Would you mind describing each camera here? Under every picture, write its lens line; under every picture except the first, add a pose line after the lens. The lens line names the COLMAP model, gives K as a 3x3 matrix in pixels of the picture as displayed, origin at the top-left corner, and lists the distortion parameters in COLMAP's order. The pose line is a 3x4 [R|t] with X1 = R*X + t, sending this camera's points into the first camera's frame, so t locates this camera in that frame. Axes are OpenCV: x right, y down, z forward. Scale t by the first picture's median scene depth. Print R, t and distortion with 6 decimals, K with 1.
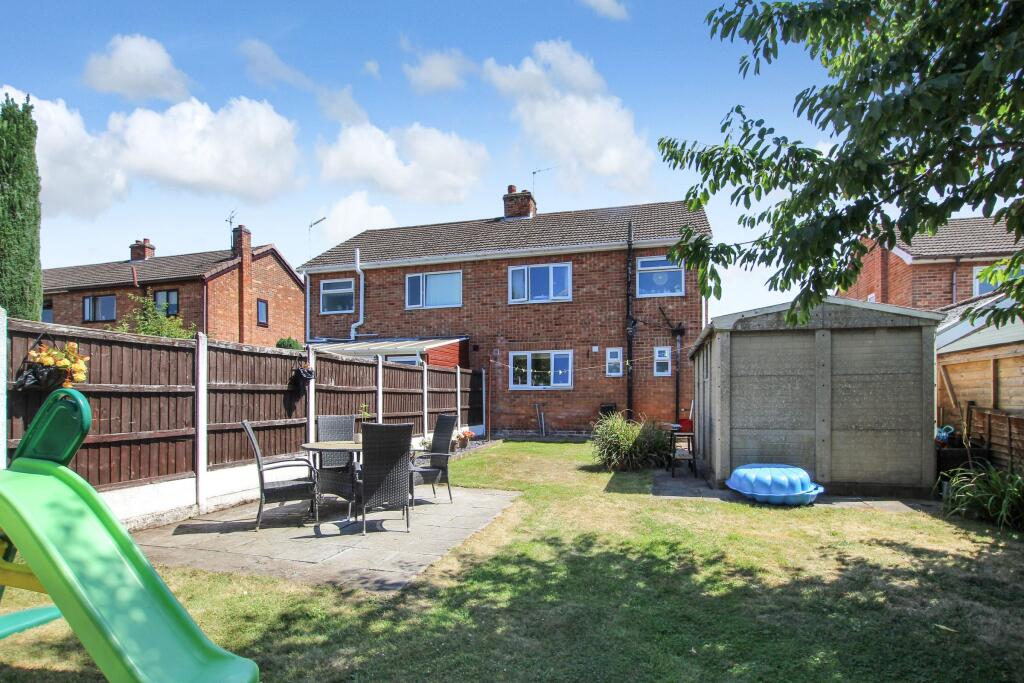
lens RADIAL K [[515.3, 0, 512.7], [0, 515.3, 389.5], [0, 0, 1]] dist [-0.027456, 0.000054]
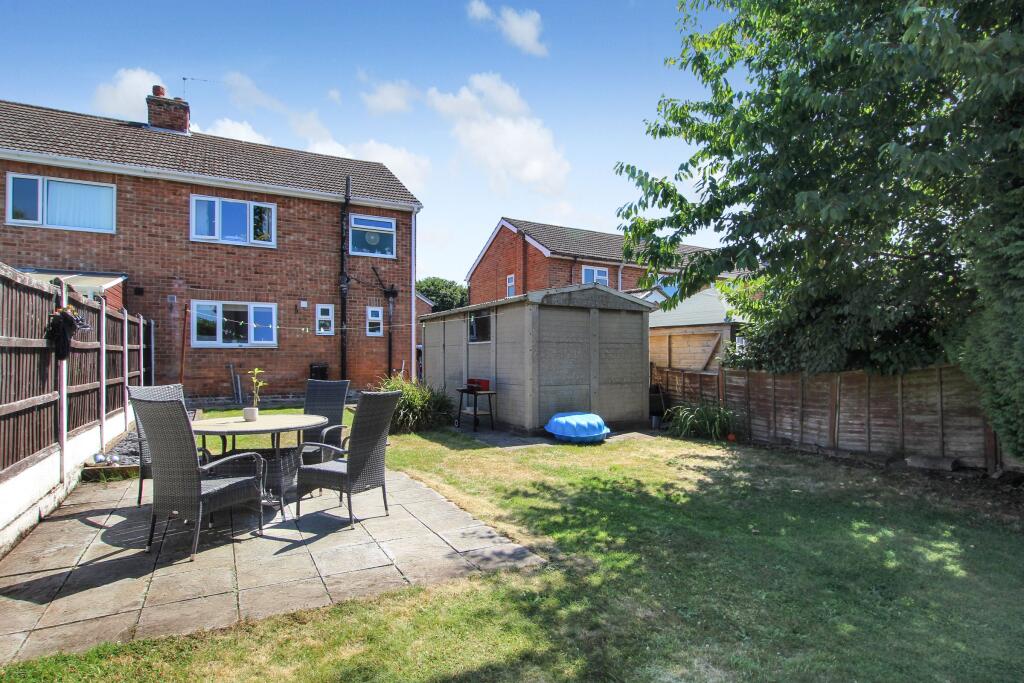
lens RADIAL K [[535.0, 0, 512.0], [0, 535.0, 341.5], [0, 0, 1]] dist [-0.029417, 0.000948]
pose [[0.721064, 0.023742, 0.692462, -0.233052], [-0.015945, 0.999717, -0.017673, -0.001874], [-0.692685, 0.001702, 0.721238, 0.065274]]
